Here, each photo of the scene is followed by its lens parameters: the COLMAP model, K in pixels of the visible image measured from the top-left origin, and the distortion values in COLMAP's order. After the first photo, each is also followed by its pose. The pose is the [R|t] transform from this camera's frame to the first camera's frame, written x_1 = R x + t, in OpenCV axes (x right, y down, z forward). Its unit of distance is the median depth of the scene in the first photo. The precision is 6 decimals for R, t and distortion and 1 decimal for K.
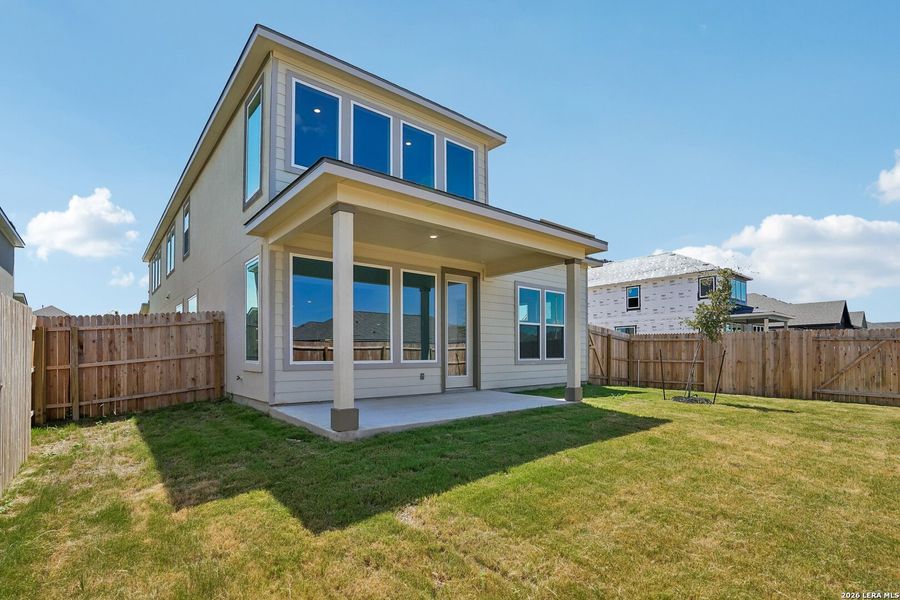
lens RADIAL K [[432.8, 0, 442.8], [0, 432.8, 353.8], [0, 0, 1]] dist [-0.000009, -0.000023]
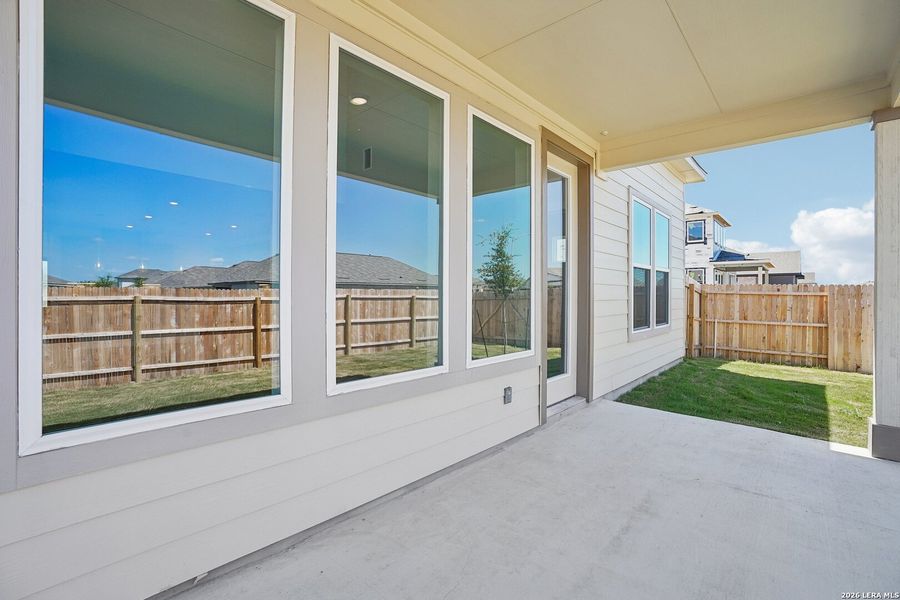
lens RADIAL K [[407.0, 0, 448.4], [0, 407.0, 294.7], [0, 0, 1]] dist [0.000769, 0.000260]
pose [[0.987003, 0.008852, 0.160456, -0.148300], [-0.008982, 0.999960, 0.000083, -0.035096], [-0.160448, -0.001523, 0.987043, 0.598764]]
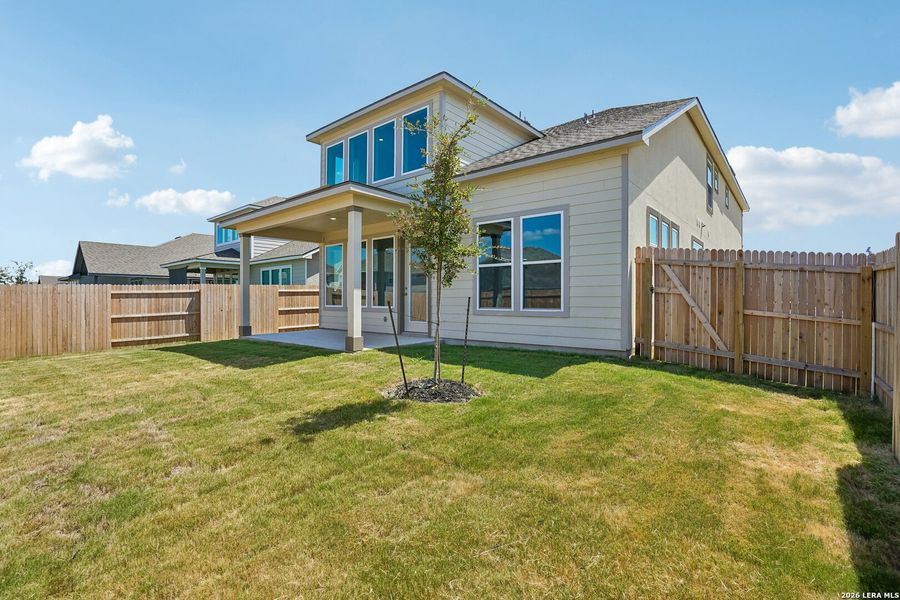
lens RADIAL K [[425.0, 0, 452.3], [0, 425.0, 299.7], [0, 0, 1]] dist [-0.007273, 0.000004]
pose [[0.179622, 0.007734, -0.983705, 1.118461], [0.001427, 0.999966, 0.008123, -0.013649], [0.983735, -0.002863, 0.179605, 0.899530]]
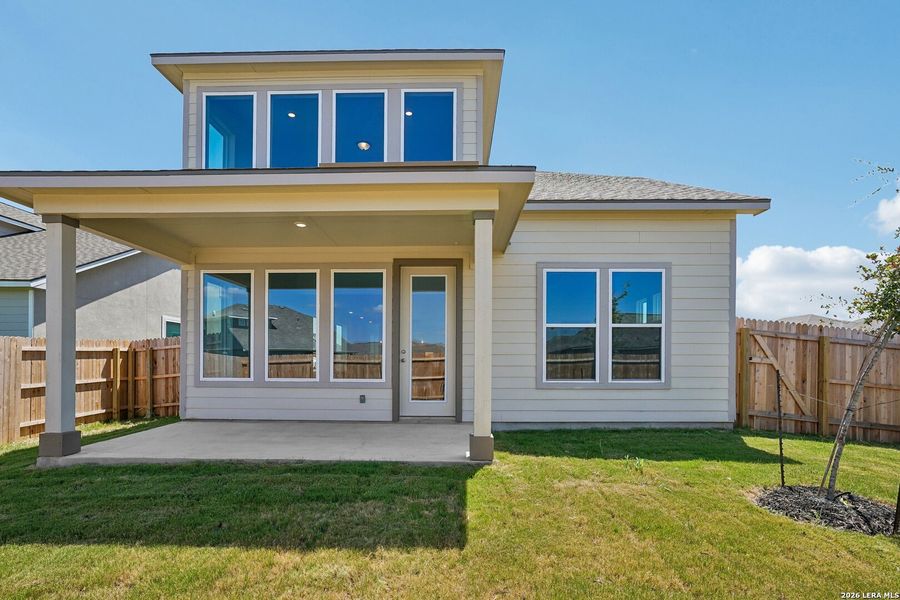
lens RADIAL K [[438.9, 0, 445.3], [0, 438.9, 365.3], [0, 0, 1]] dist [0.011280, 0.000037]
pose [[0.761676, 0.004909, -0.647940, 0.556420], [-0.006558, 0.999978, -0.000132, -0.010525], [0.647925, 0.004350, 0.761692, 0.441644]]
